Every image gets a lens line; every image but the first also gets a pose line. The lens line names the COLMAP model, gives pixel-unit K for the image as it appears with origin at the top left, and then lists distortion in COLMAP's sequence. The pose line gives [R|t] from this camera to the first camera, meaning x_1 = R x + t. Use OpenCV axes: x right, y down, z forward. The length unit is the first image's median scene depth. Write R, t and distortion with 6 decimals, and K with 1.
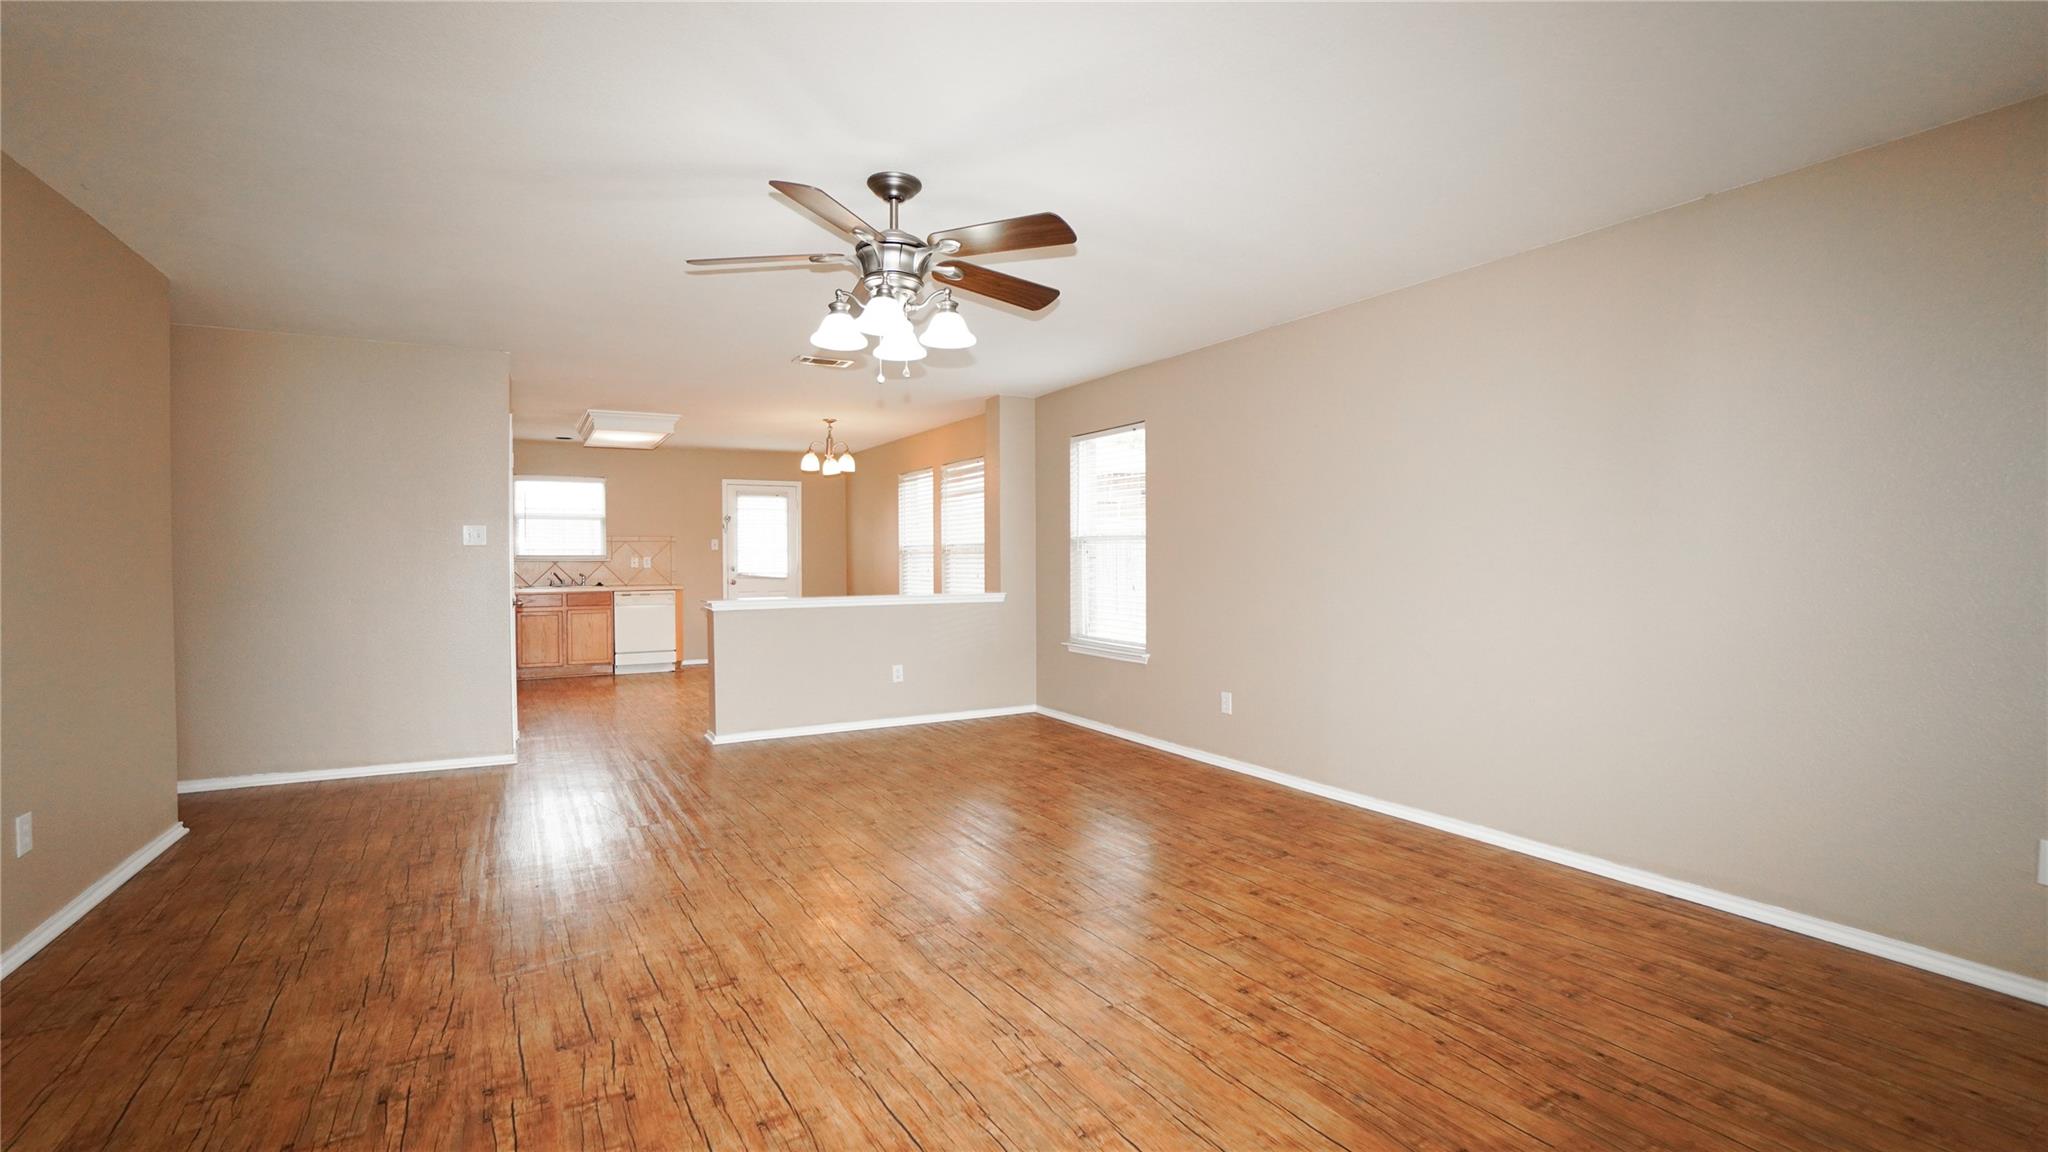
lens RADIAL K [[955.6, 0, 1024.0], [0, 955.6, 576.0], [0, 0, 1]] dist [-0.079291, 0.000335]
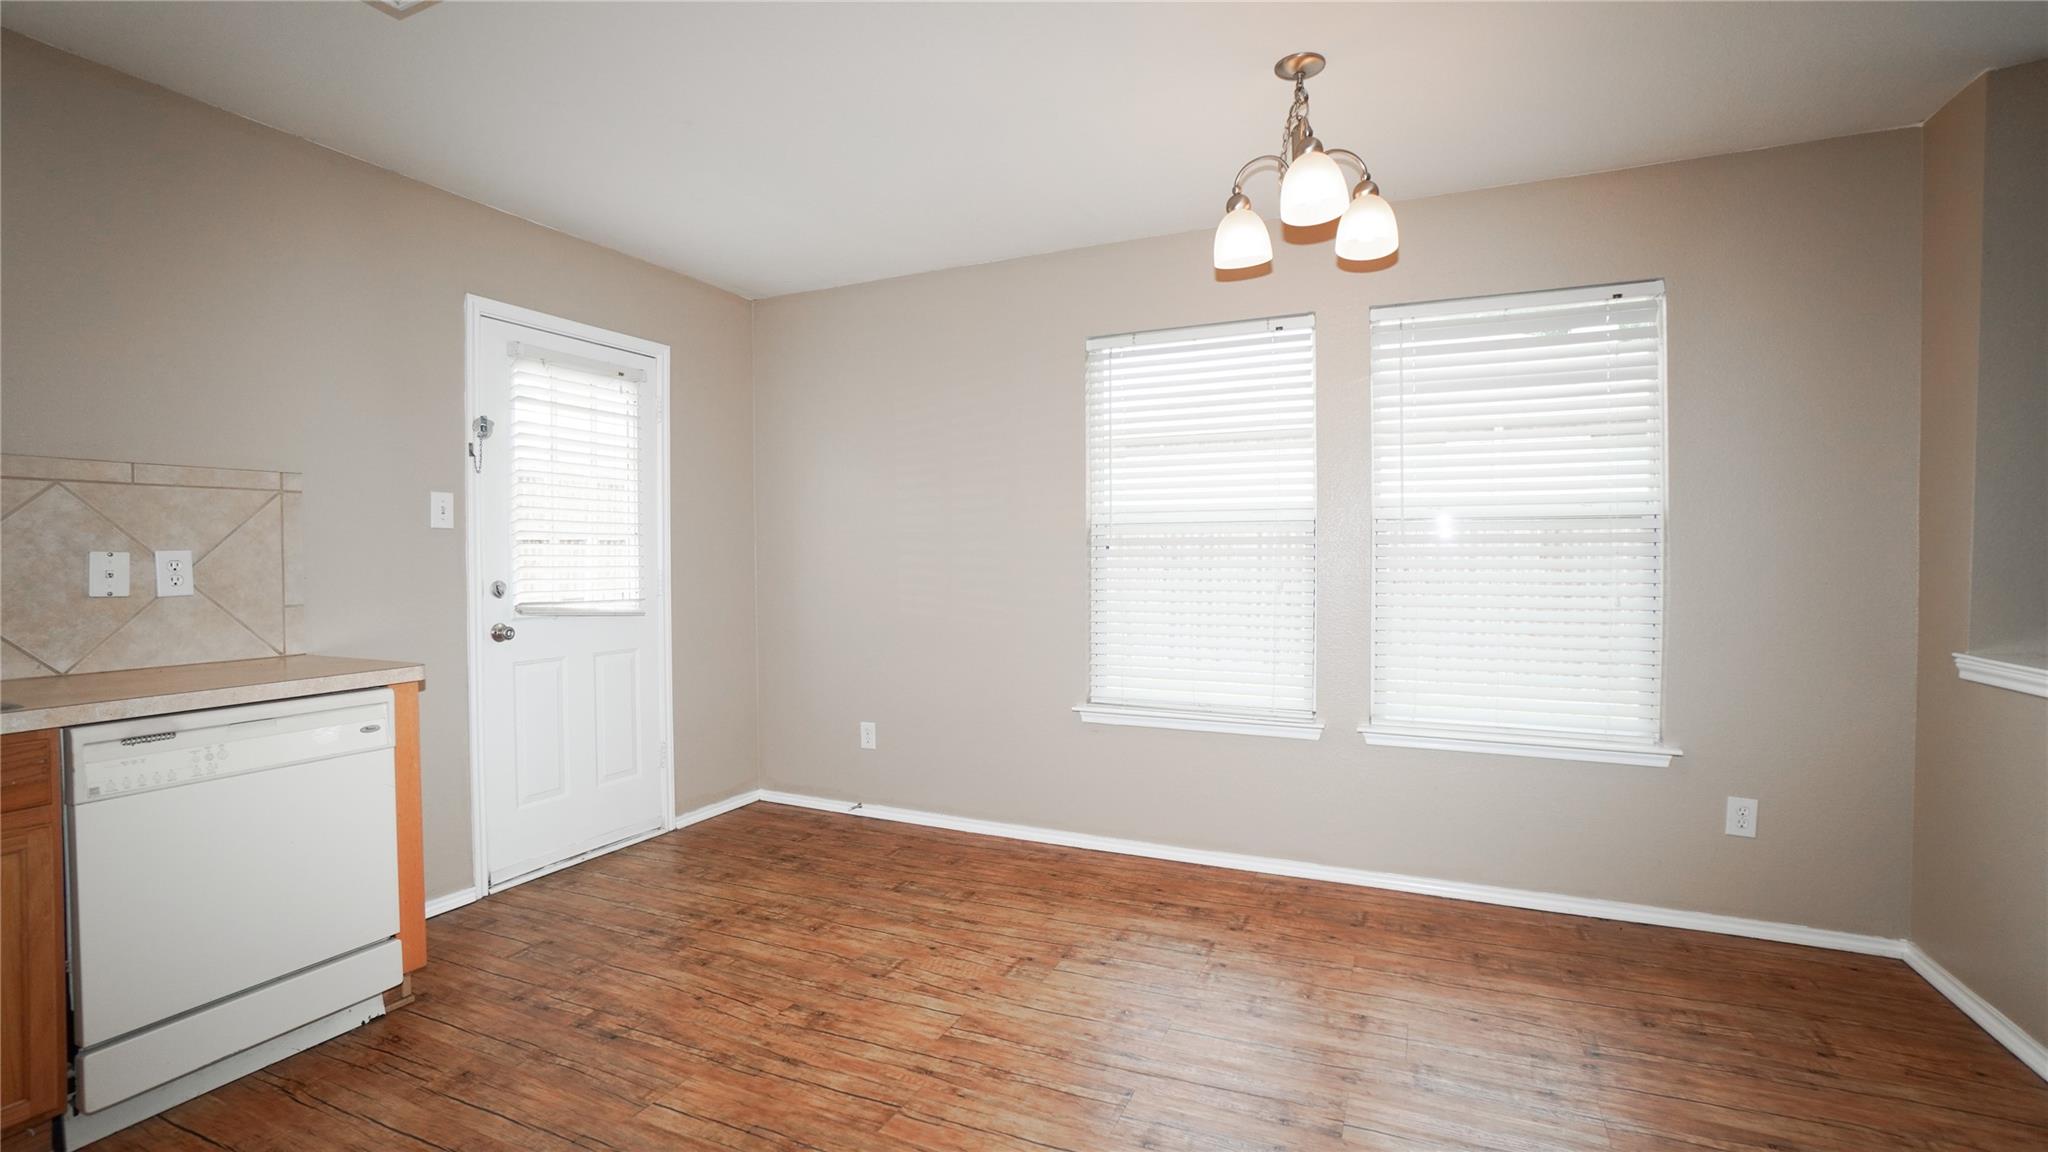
lens RADIAL K [[955.6, 0, 1024.0], [0, 955.6, 576.0], [0, 0, 1]] dist [-0.079291, 0.000335]
pose [[0.814664, -0.013772, 0.579770, -0.334147], [0.011448, 0.999905, 0.007665, -0.012068], [-0.579821, 0.000393, 0.814744, 0.633969]]
